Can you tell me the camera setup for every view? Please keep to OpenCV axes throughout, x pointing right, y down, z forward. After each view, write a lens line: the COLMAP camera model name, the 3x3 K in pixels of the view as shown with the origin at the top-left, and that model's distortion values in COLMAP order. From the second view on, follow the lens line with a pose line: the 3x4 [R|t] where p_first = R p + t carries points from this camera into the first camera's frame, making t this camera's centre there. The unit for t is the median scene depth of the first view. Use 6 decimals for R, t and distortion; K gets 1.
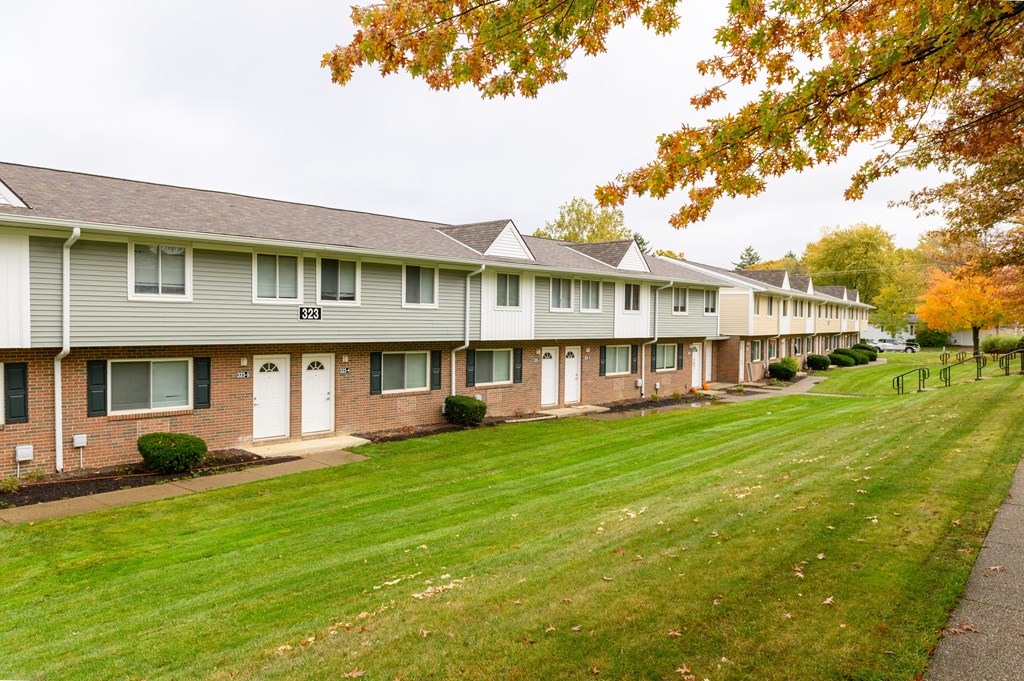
lens RADIAL K [[540.7, 0, 508.8], [0, 540.7, 340.7], [0, 0, 1]] dist [-0.003895, -0.000641]
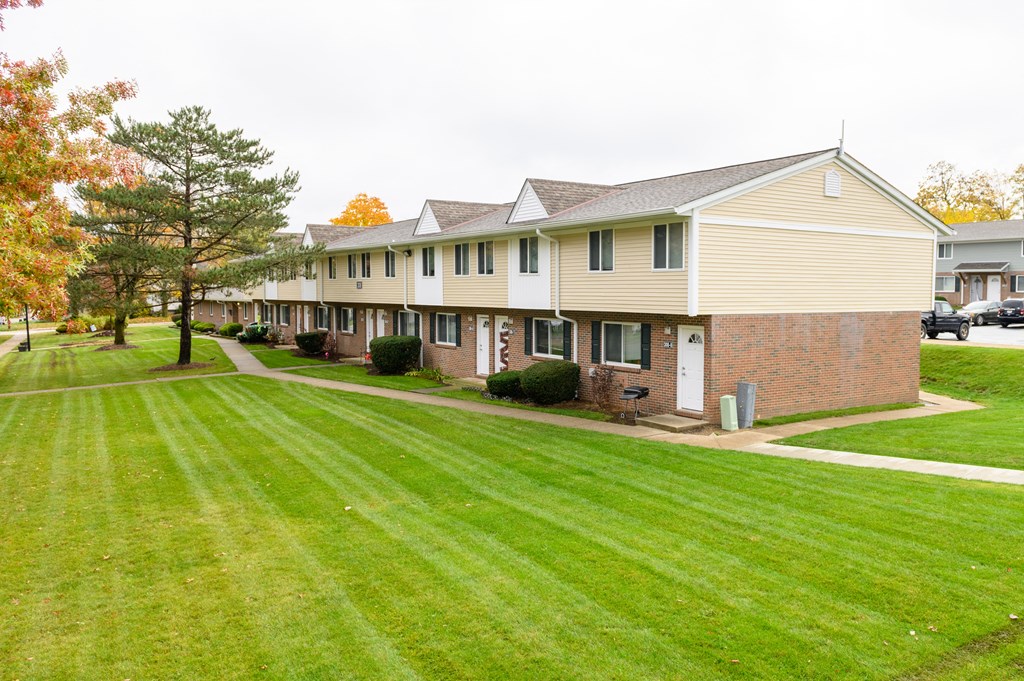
lens RADIAL K [[771.8, 0, 509.3], [0, 771.8, 343.2], [0, 0, 1]] dist [0.003321, 0.004661]
pose [[-0.084333, 0.058734, -0.994705, 1.425602], [-0.035001, 0.997471, 0.061865, -0.025197], [0.995823, 0.040033, -0.082063, 1.141898]]
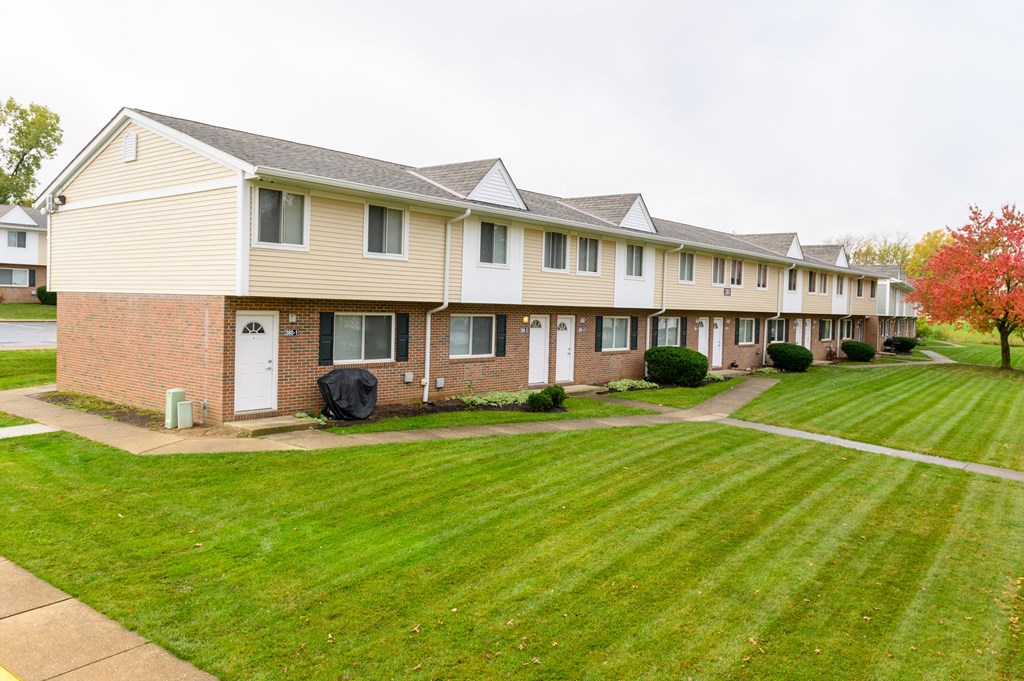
lens RADIAL K [[771.8, 0, 518.5], [0, 771.8, 343.9], [0, 0, 1]] dist [0.003321, 0.004661]
pose [[0.978617, 0.036136, 0.202490, -0.197013], [-0.046314, 0.997879, 0.045752, 0.003495], [-0.200407, -0.054152, 0.978215, -0.158501]]
